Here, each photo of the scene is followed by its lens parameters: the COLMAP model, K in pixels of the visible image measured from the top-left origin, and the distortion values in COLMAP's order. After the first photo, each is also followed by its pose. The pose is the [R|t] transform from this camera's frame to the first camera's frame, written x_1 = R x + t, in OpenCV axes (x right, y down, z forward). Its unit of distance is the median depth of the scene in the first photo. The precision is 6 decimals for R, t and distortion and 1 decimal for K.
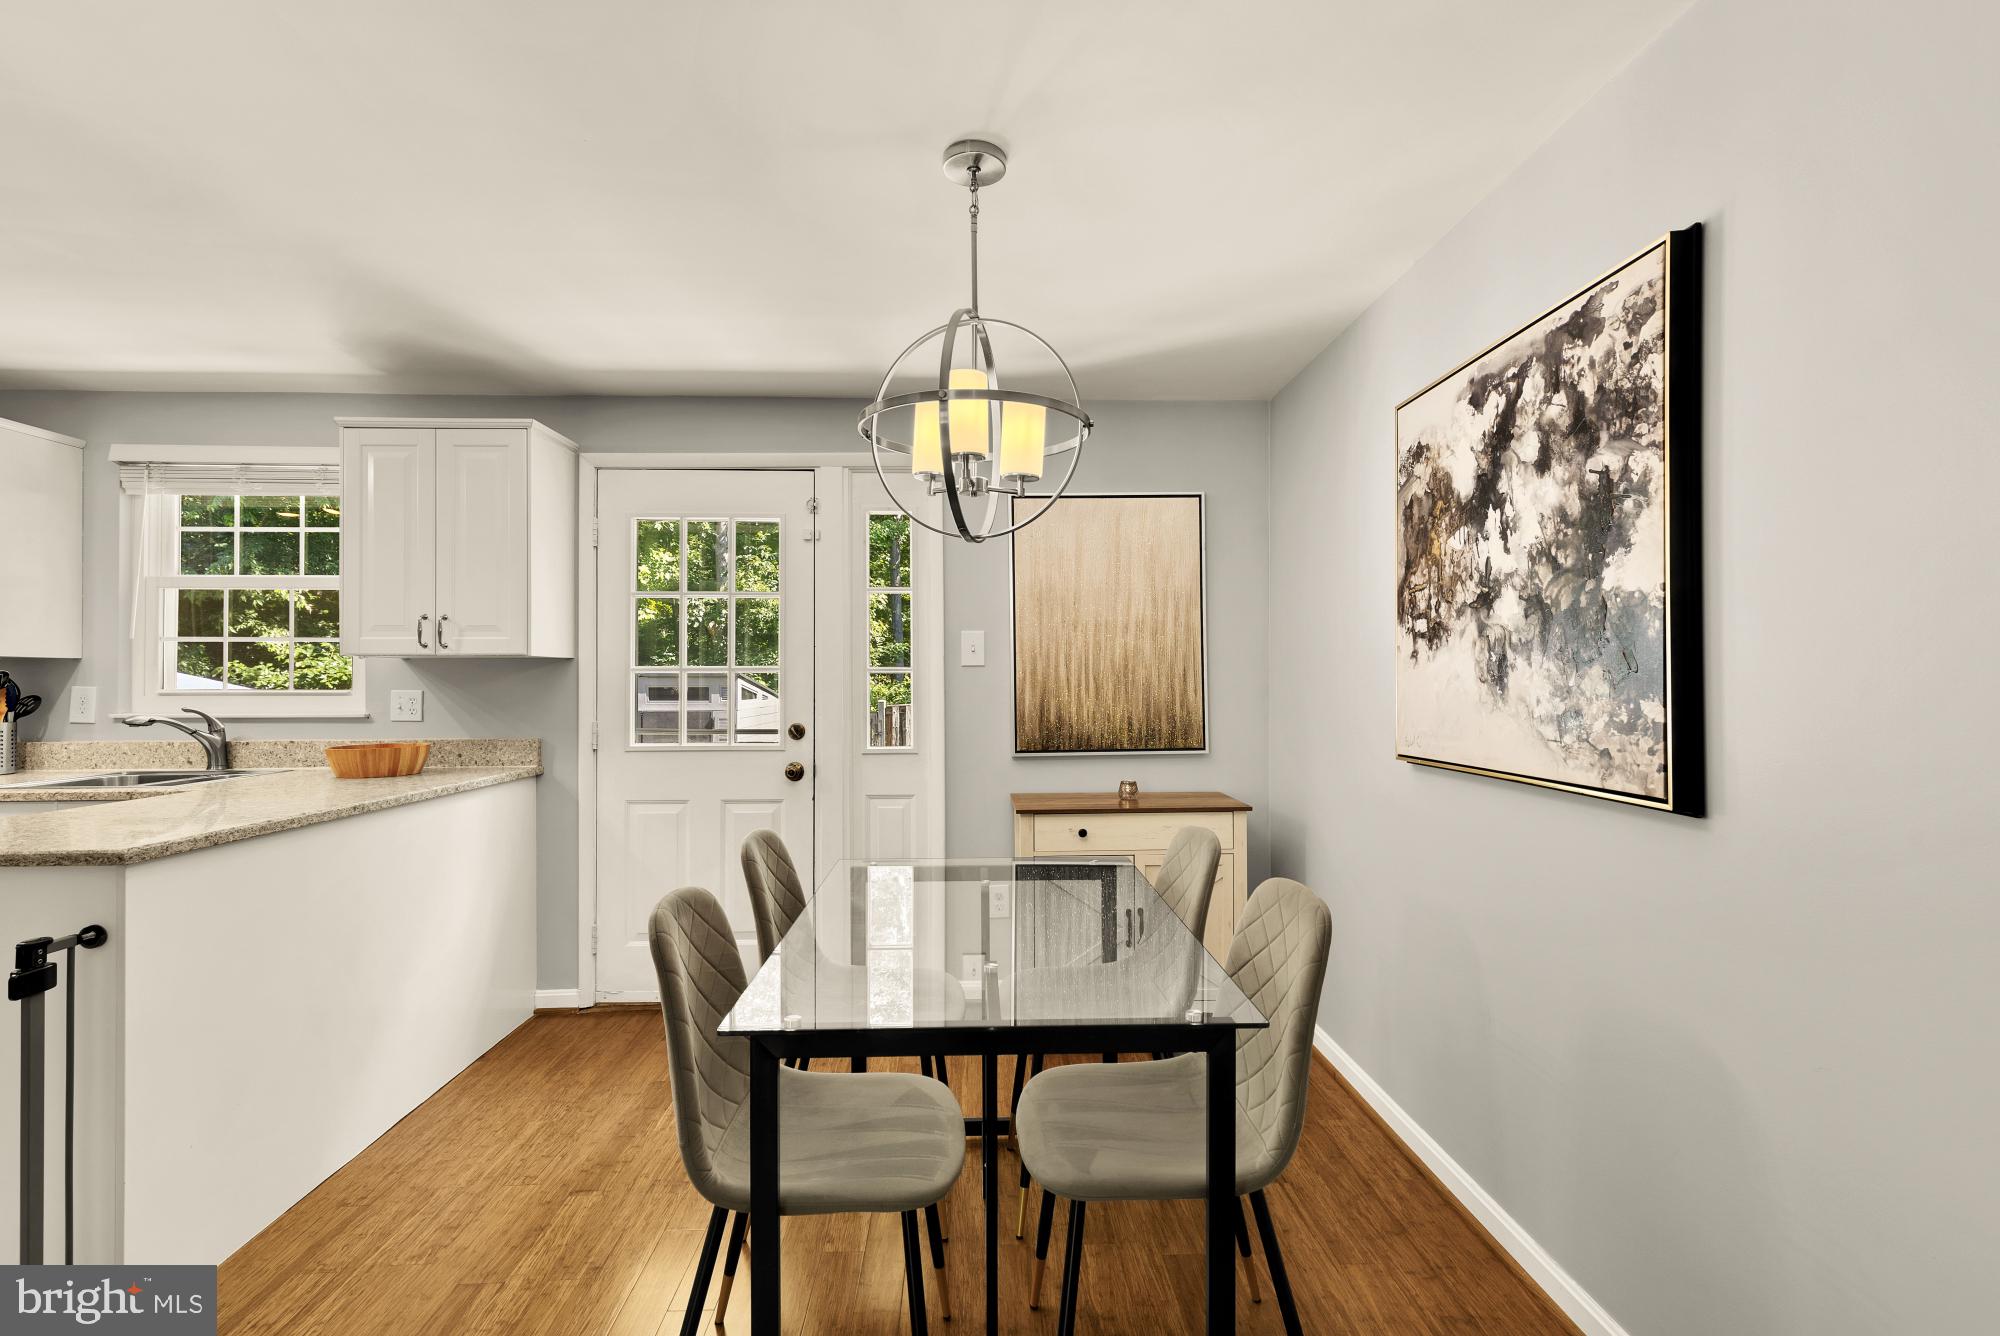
lens RADIAL K [[898.5, 0, 992.2], [0, 898.5, 671.8], [0, 0, 1]] dist [0.006582, -0.001123]
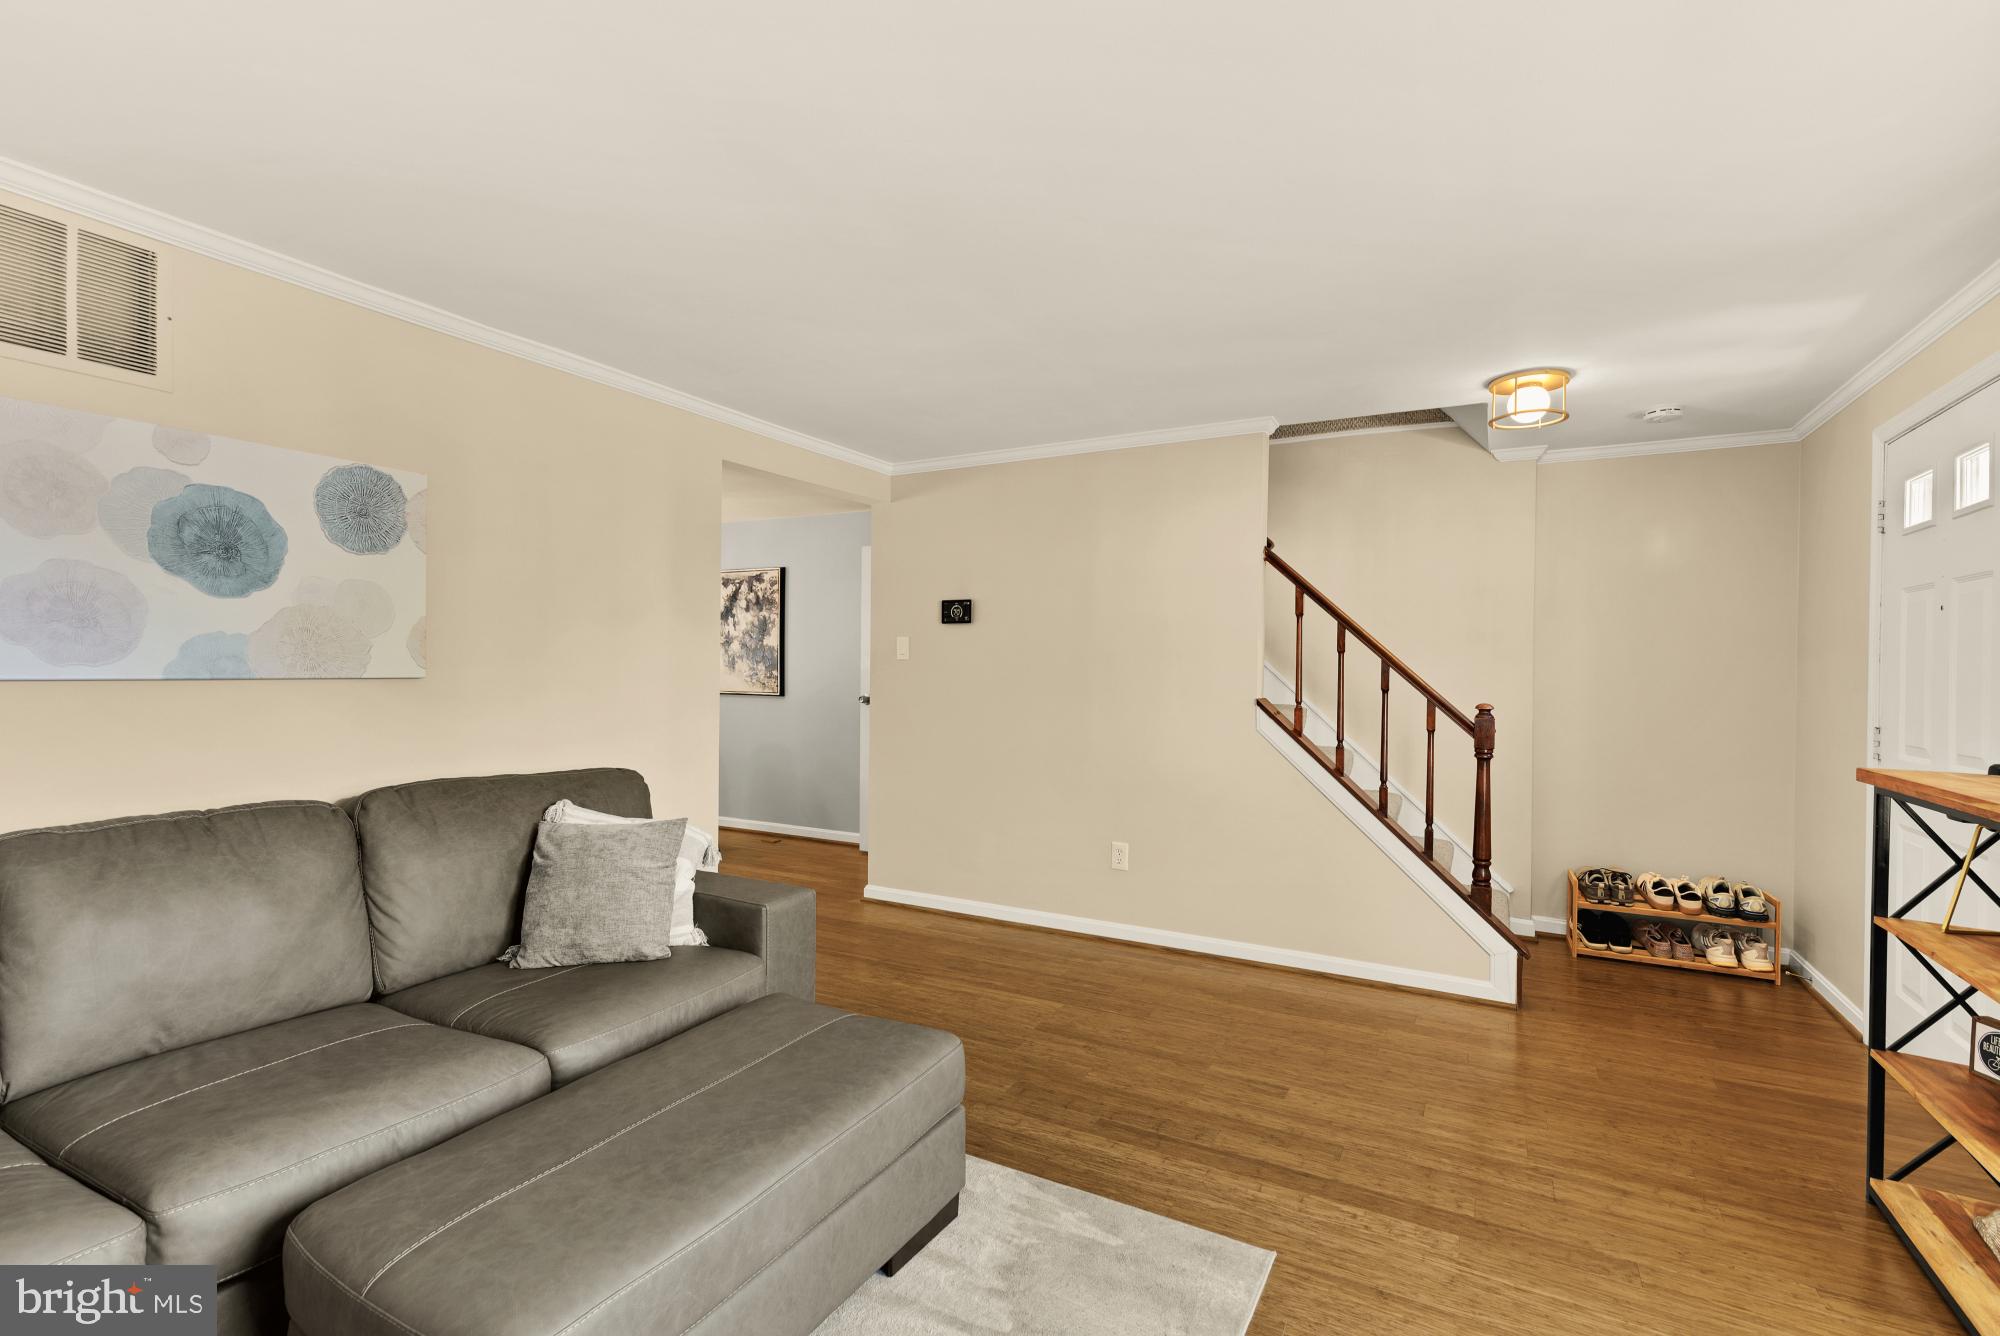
lens RADIAL K [[898.5, 0, 1004.3], [0, 898.5, 665.4], [0, 0, 1]] dist [0.006582, -0.001123]
pose [[0.500401, -0.001390, 0.865792, -1.229795], [-0.012020, 0.999891, 0.008553, -0.023217], [-0.865710, -0.014687, 0.500330, -1.062457]]
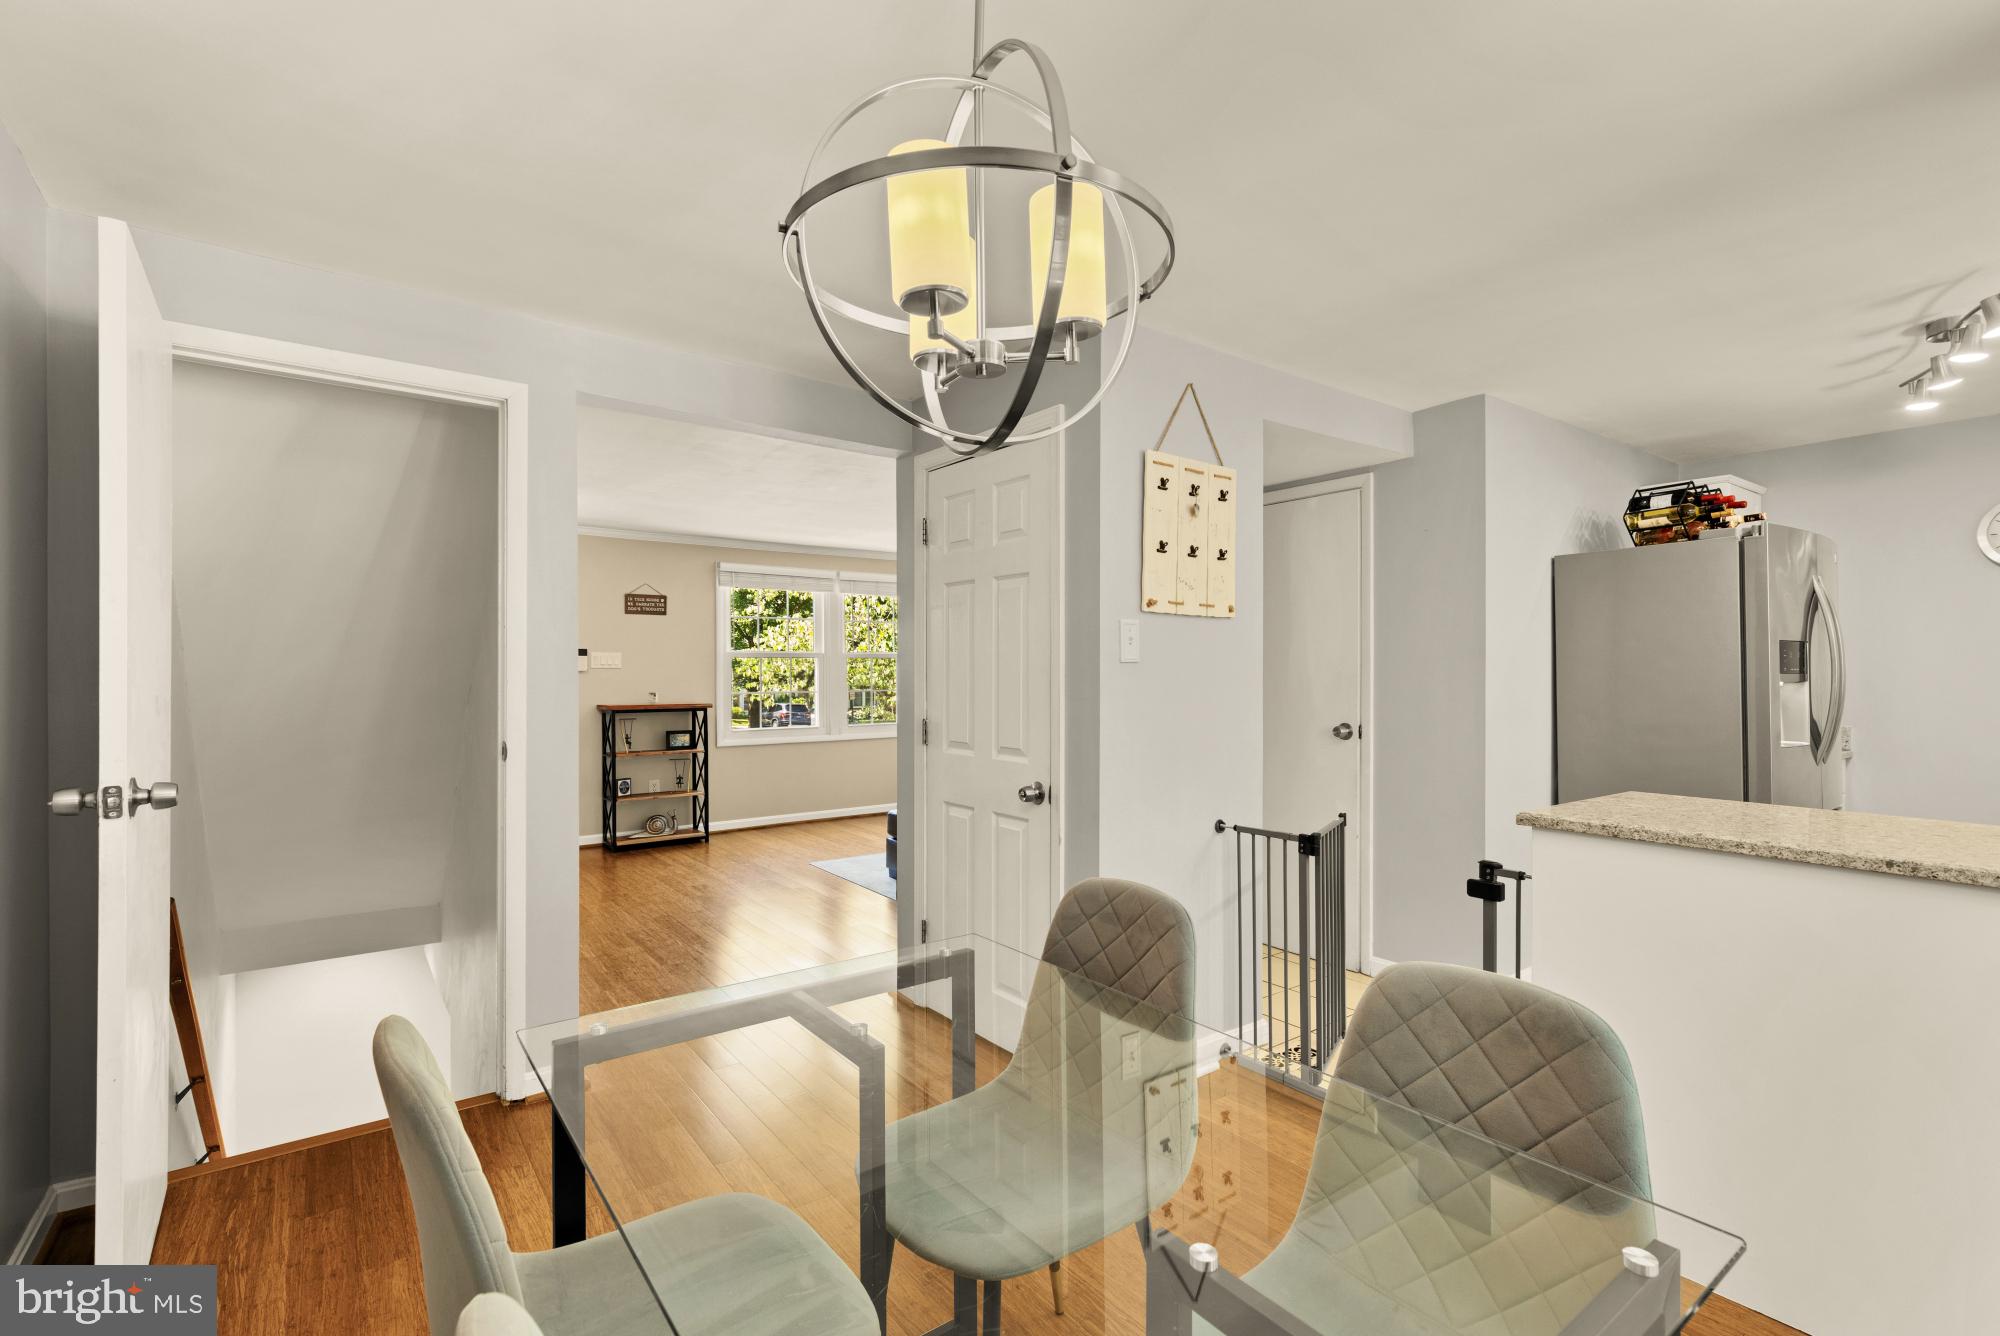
lens RADIAL K [[898.5, 0, 999.8], [0, 898.5, 669.4], [0, 0, 1]] dist [0.006582, -0.001123]
pose [[-0.818096, 0.001770, -0.575079, 0.198876], [0.006501, 0.999960, -0.006170, 0.000543], [0.575045, -0.008786, -0.818074, 0.909216]]
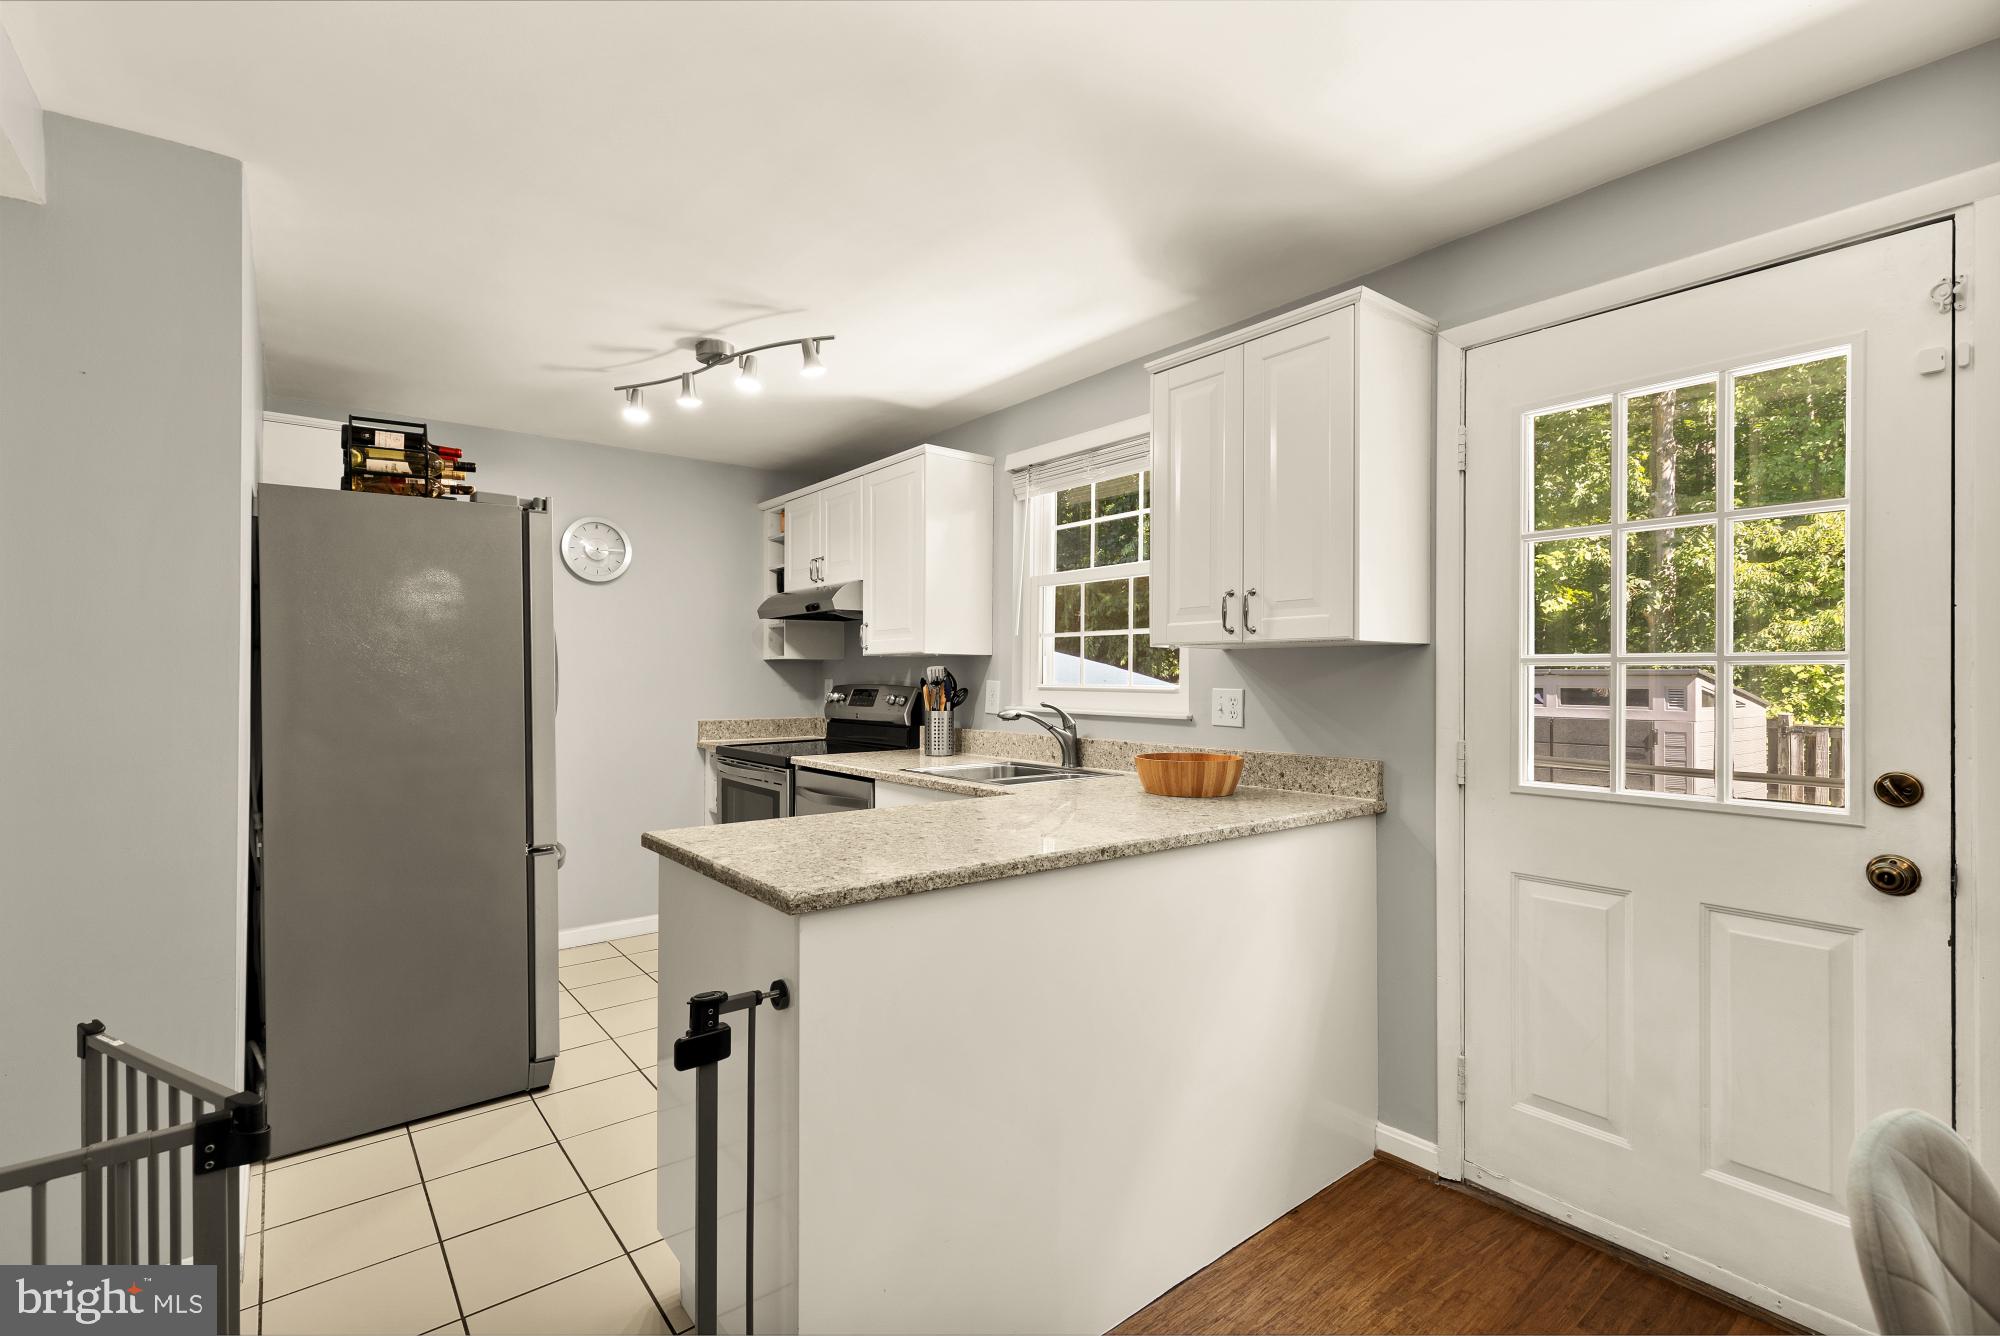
lens RADIAL K [[898.5, 0, 1002.8], [0, 898.5, 670.4], [0, 0, 1]] dist [0.006582, -0.001123]
pose [[0.600239, -0.000732, -0.799820, -0.135867], [0.002701, 0.999996, 0.001112, 0.003296], [0.799816, -0.002827, 0.600238, 0.386595]]
